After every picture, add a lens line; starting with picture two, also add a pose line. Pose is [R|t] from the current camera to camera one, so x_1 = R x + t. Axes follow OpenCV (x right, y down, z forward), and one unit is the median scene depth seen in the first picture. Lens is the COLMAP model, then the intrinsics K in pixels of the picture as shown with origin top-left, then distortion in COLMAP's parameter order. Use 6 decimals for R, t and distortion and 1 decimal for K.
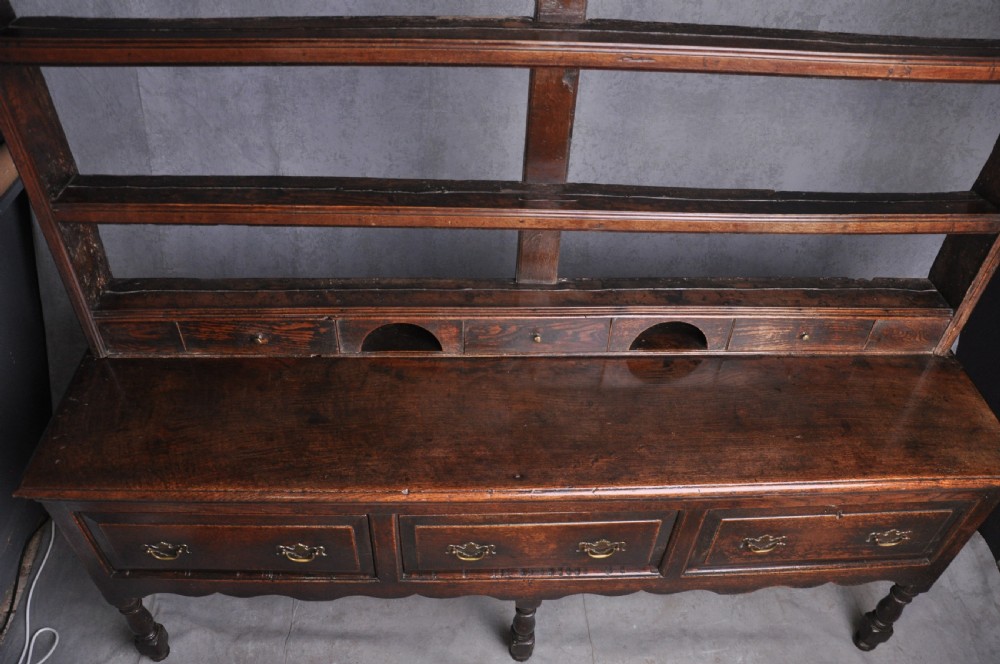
lens RADIAL K [[767.3, 0, 506.8], [0, 767.3, 327.3], [0, 0, 1]] dist [-0.135140, 0.015942]
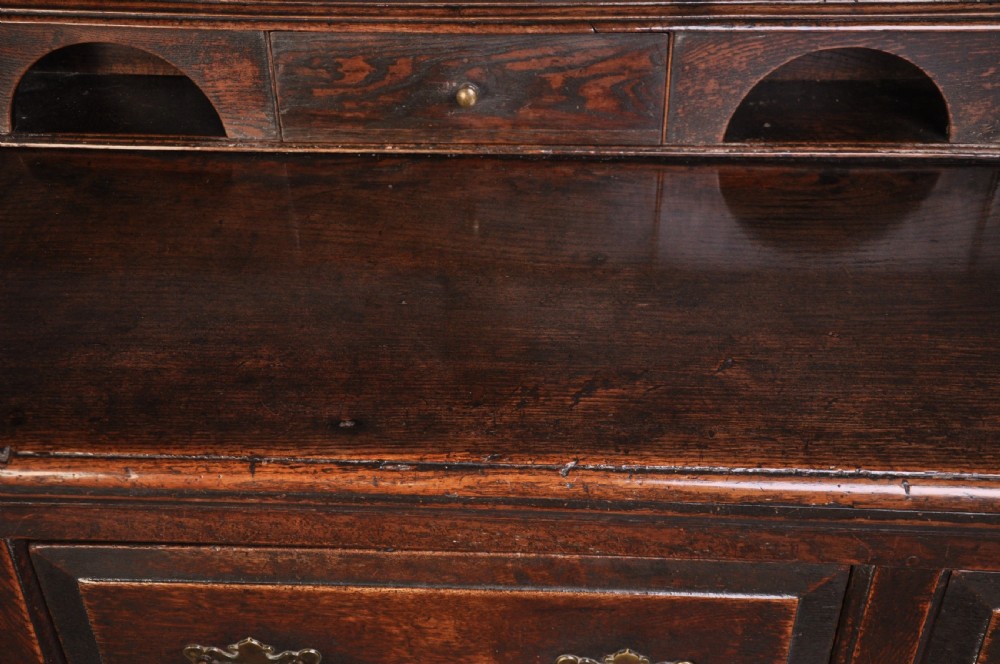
lens RADIAL K [[1263.8, 0, 502.0], [0, 1263.8, 334.1], [0, 0, 1]] dist [0.107639, 0.000000]
pose [[0.994019, 0.018812, -0.107577, 0.123372], [-0.023468, 0.998834, -0.042187, 0.153962], [0.106658, 0.044460, 0.993301, 0.388901]]
